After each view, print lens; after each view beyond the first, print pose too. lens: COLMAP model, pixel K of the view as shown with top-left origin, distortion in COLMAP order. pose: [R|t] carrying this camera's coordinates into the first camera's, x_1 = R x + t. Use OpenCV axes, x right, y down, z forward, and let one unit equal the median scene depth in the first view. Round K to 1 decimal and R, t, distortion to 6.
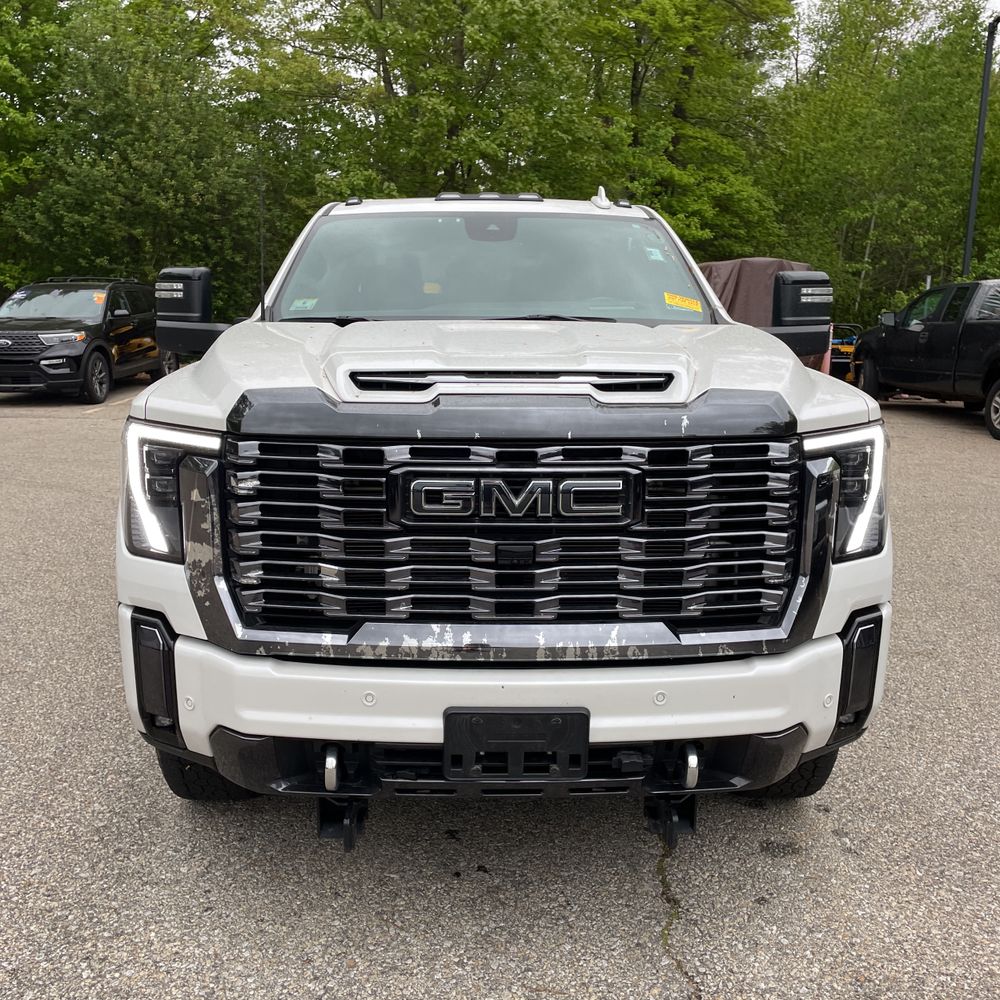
lens RADIAL K [[1014.2, 0, 500.0], [0, 1014.2, 500.0], [0, 0, 1]] dist [0.138607, -0.218350]
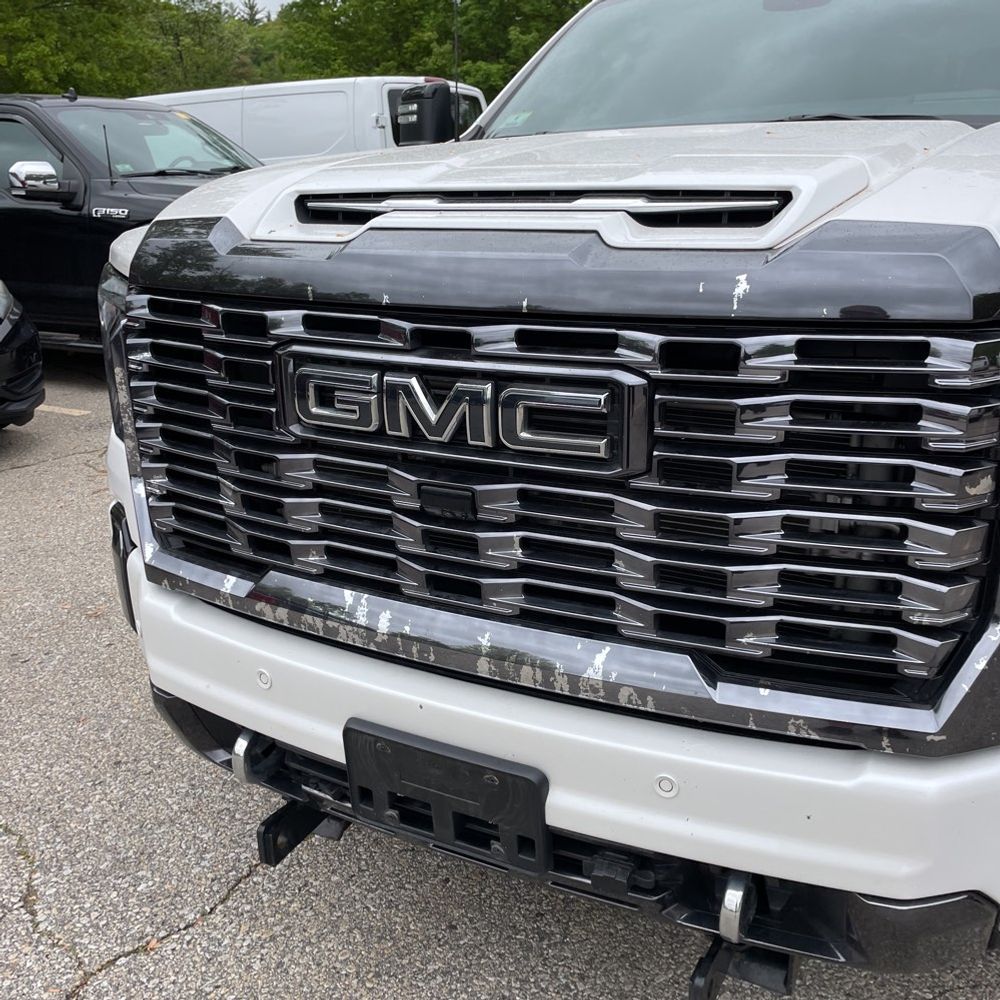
lens RADIAL K [[1014.2, 0, 500.0], [0, 1014.2, 500.0], [0, 0, 1]] dist [0.138607, -0.218350]
pose [[0.871001, 0.129390, -0.473936, 0.323734], [-0.065002, 0.986565, 0.149881, -0.040003], [0.486962, -0.099740, 0.867710, 0.480532]]
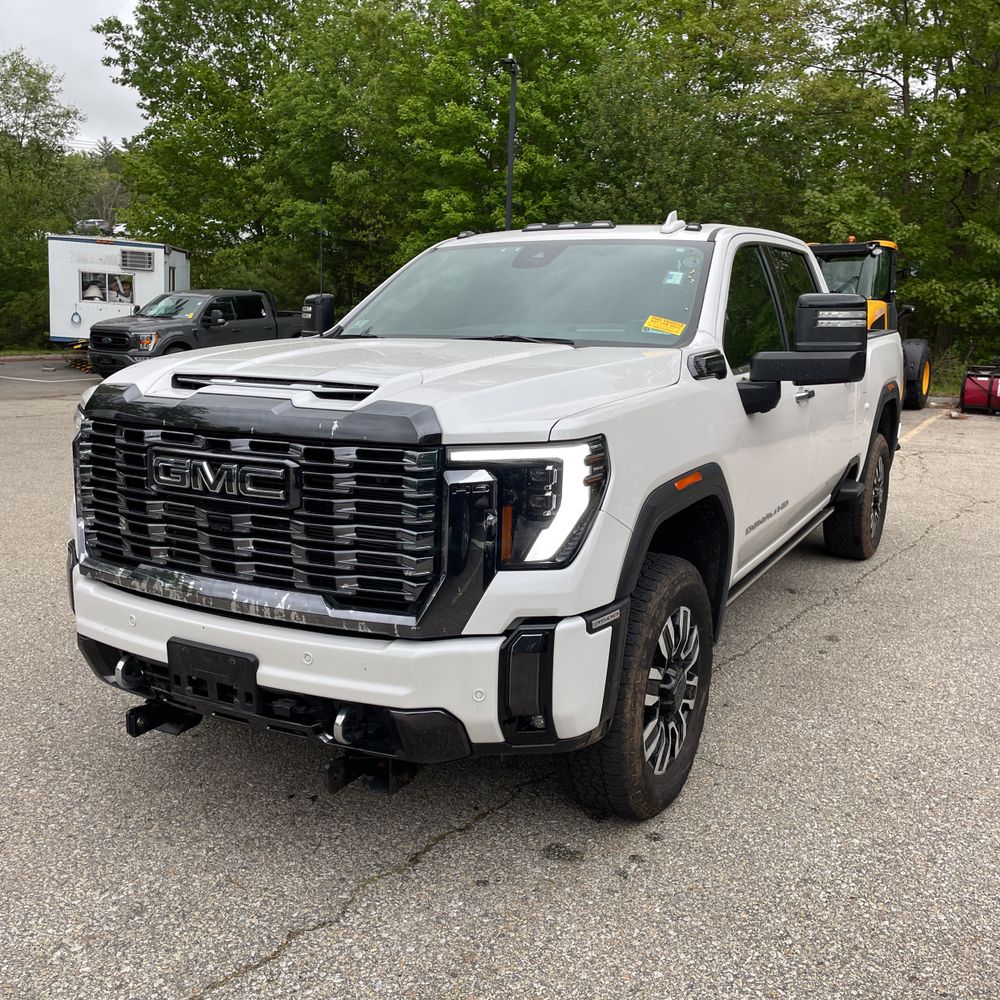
lens RADIAL K [[1014.2, 0, 500.0], [0, 1014.2, 500.0], [0, 0, 1]] dist [0.138607, -0.218350]
pose [[0.859235, 0.096382, -0.502420, 0.920696], [-0.105544, 0.994362, 0.010254, -0.023544], [0.500576, 0.044217, 0.864563, 0.083252]]
